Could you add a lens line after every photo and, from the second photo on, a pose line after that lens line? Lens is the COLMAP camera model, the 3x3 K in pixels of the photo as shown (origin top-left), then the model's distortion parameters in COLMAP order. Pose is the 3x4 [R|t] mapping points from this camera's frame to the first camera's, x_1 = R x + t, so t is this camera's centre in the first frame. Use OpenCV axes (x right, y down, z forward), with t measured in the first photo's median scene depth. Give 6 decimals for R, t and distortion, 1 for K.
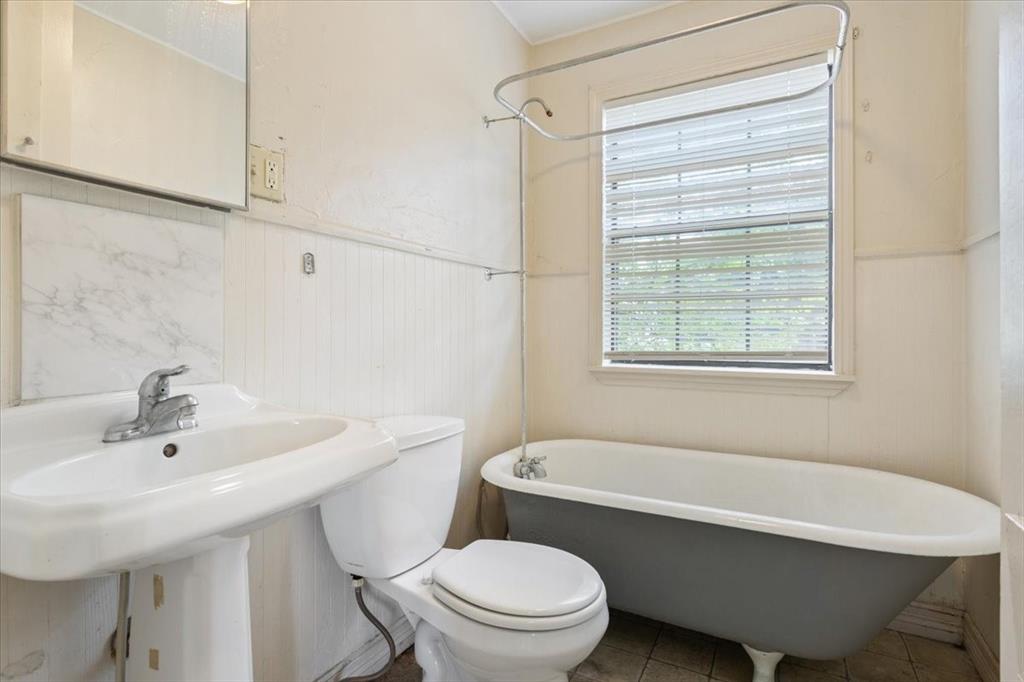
lens RADIAL K [[518.8, 0, 509.8], [0, 518.8, 346.6], [0, 0, 1]] dist [-0.004948, 0.000207]
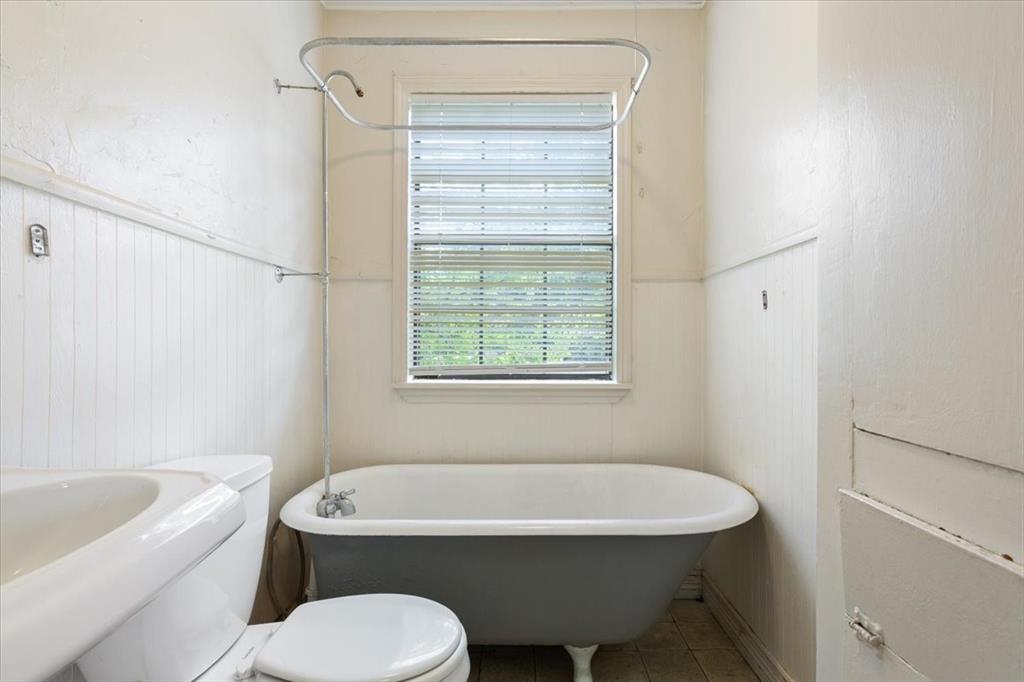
lens RADIAL K [[544.3, 0, 515.8], [0, 544.3, 359.5], [0, 0, 1]] dist [-0.003106, 0.001565]
pose [[0.875191, -0.012758, 0.483609, -0.132341], [0.013208, 0.999910, 0.002475, -0.003278], [-0.483596, 0.004222, 0.875281, 0.076039]]
